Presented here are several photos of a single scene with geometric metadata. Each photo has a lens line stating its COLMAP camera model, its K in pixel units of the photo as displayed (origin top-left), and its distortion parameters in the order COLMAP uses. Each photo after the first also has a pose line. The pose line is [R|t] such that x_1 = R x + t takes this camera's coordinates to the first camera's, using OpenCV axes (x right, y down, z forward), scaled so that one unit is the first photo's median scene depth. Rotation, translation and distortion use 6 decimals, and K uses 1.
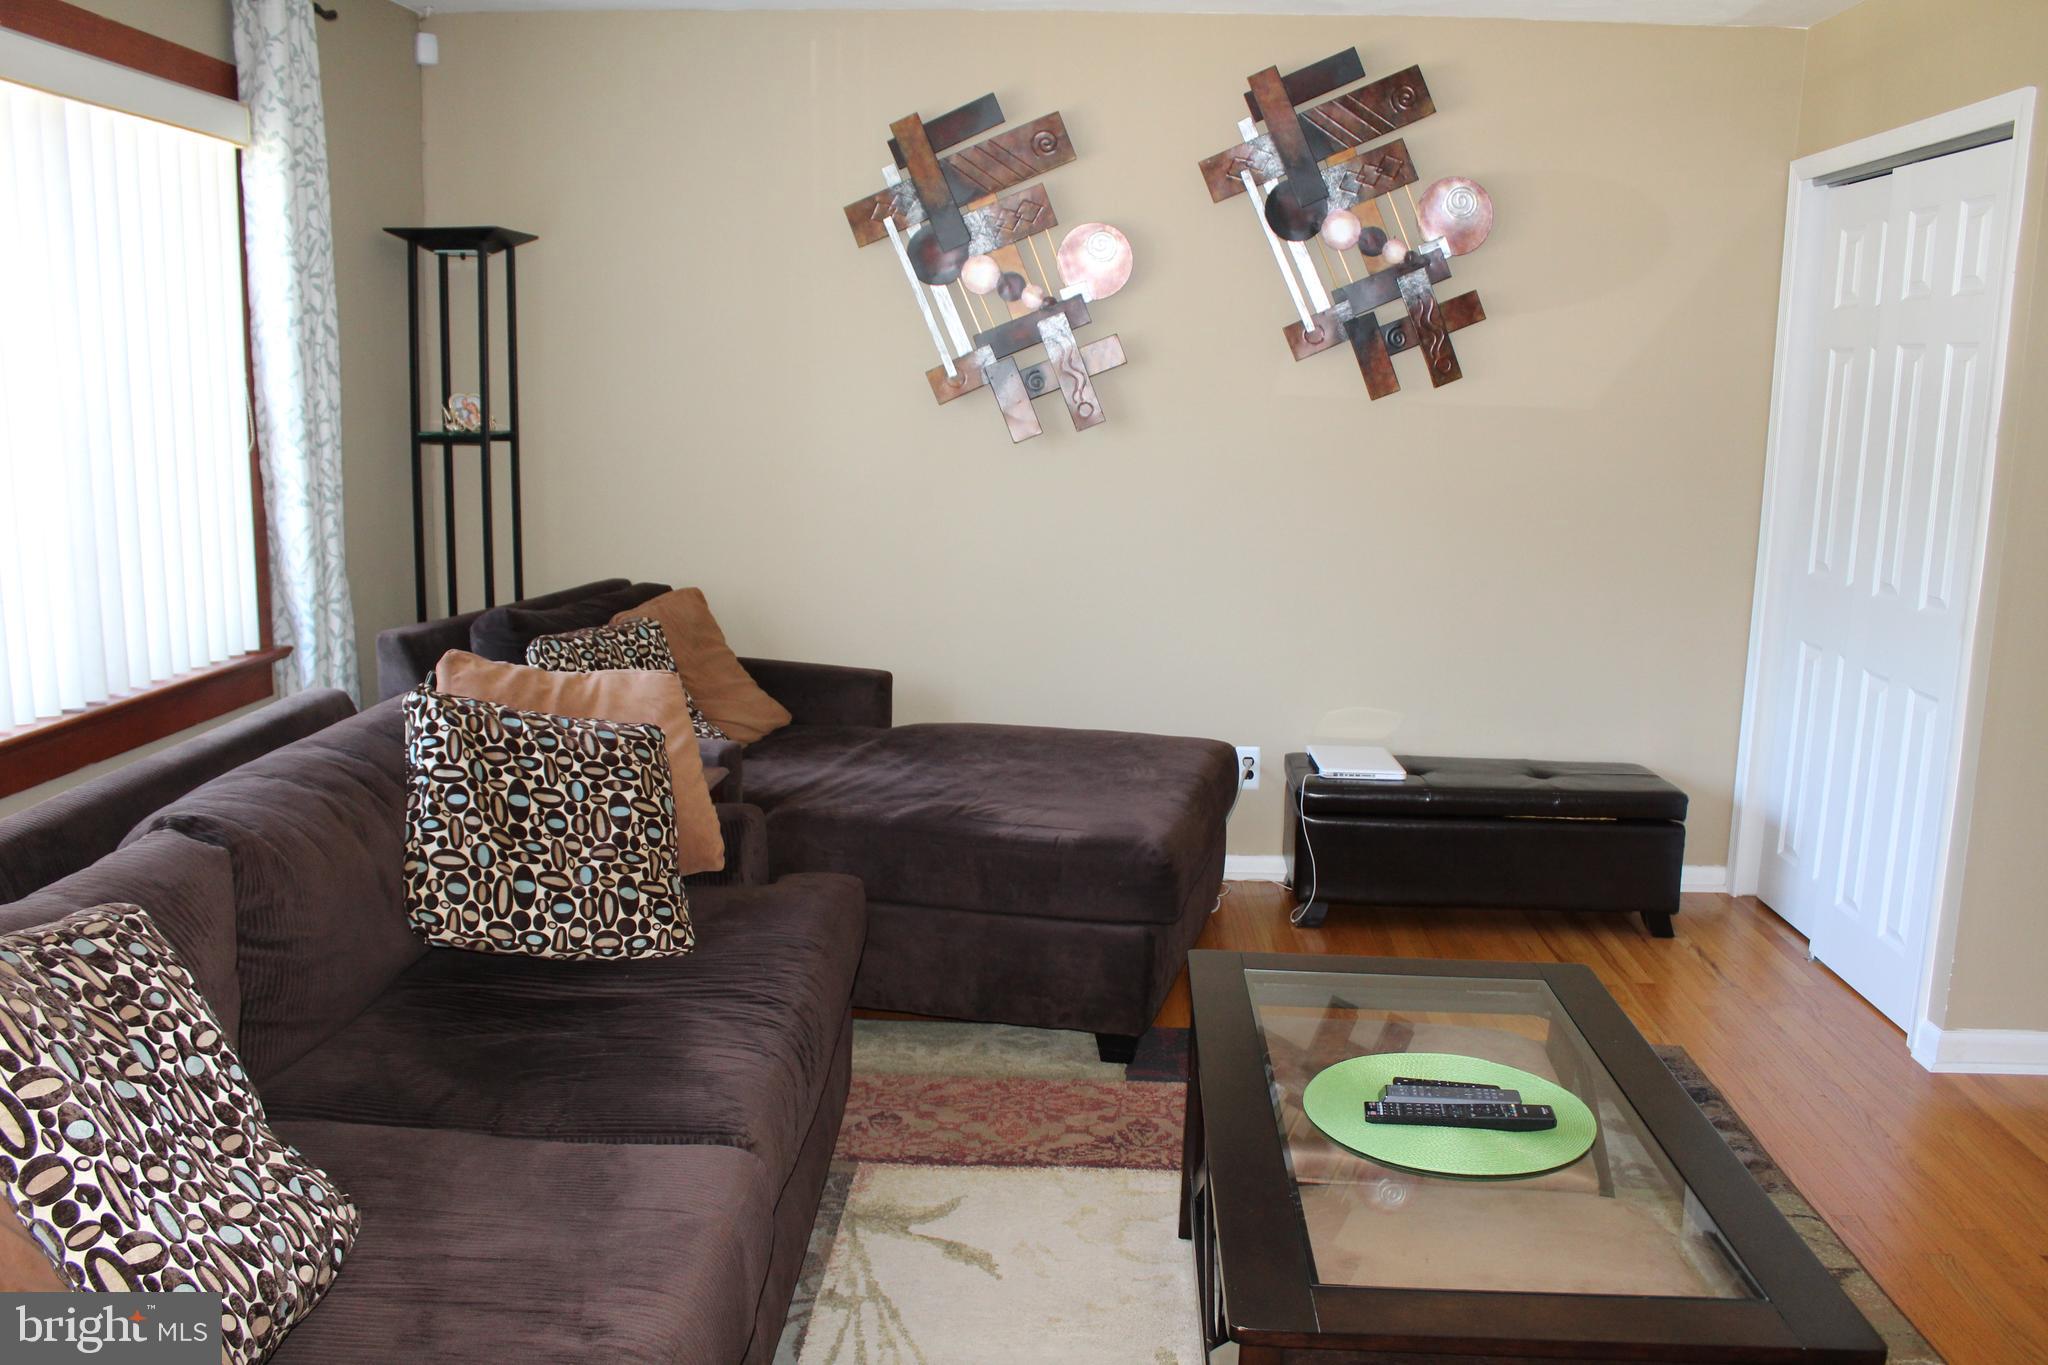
lens RADIAL K [[1726.9, 0, 1023.5], [0, 1726.9, 694.5], [0, 0, 1]] dist [-0.146469, 0.121658]
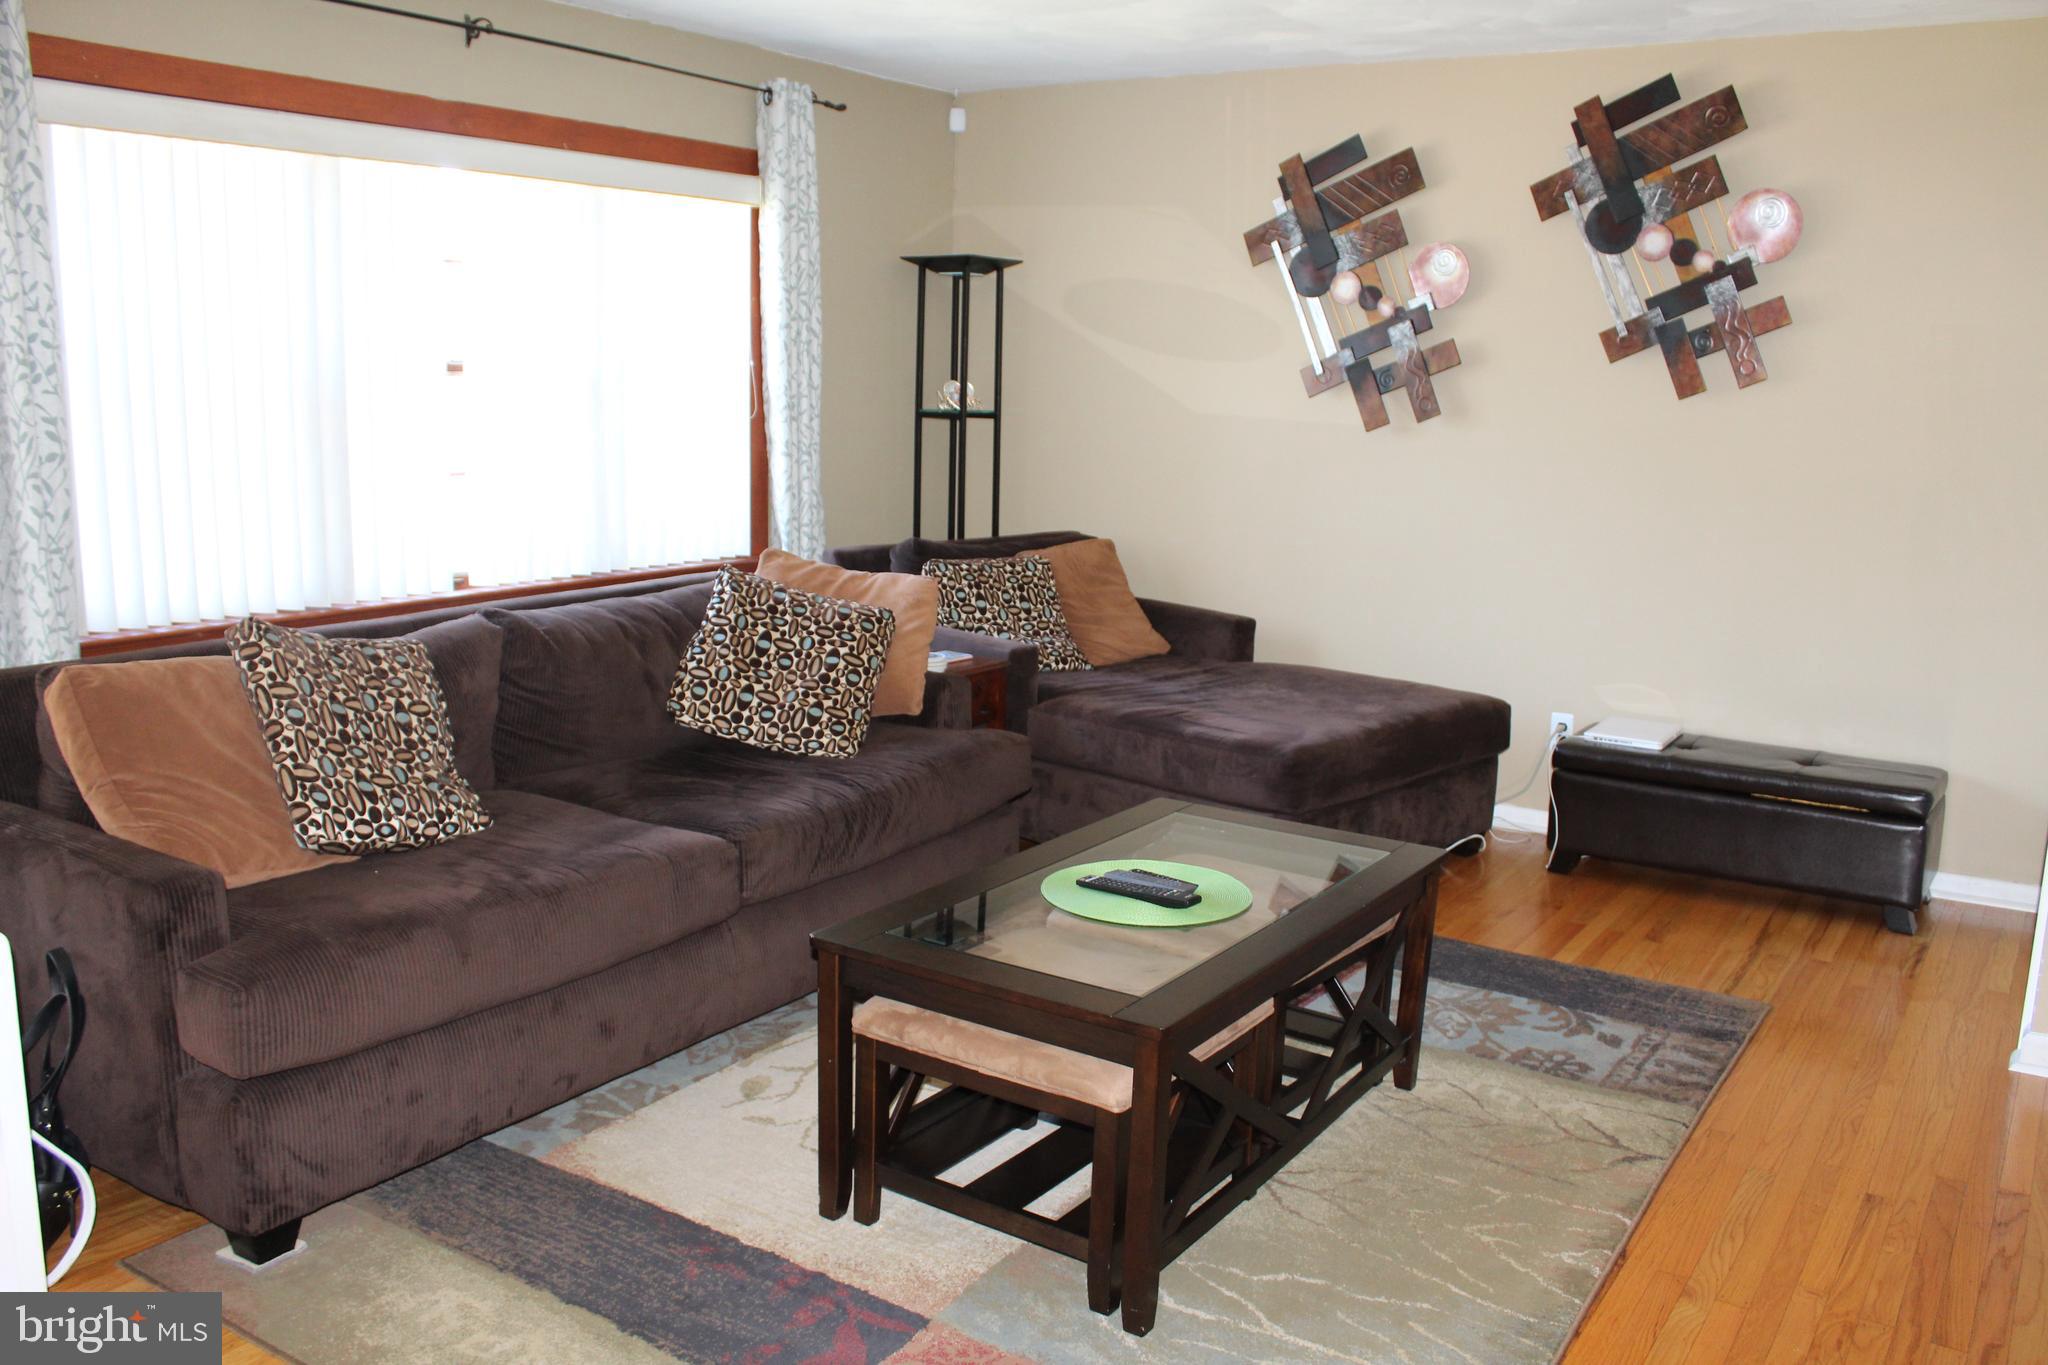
lens RADIAL K [[1726.9, 0, 1016.3], [0, 1726.9, 681.3], [0, 0, 1]] dist [-0.146469, 0.121658]
pose [[0.864218, 0.091590, -0.494711, 0.471608], [-0.098231, 0.995083, 0.012627, 0.039089], [0.493435, 0.037683, 0.868966, -0.150572]]
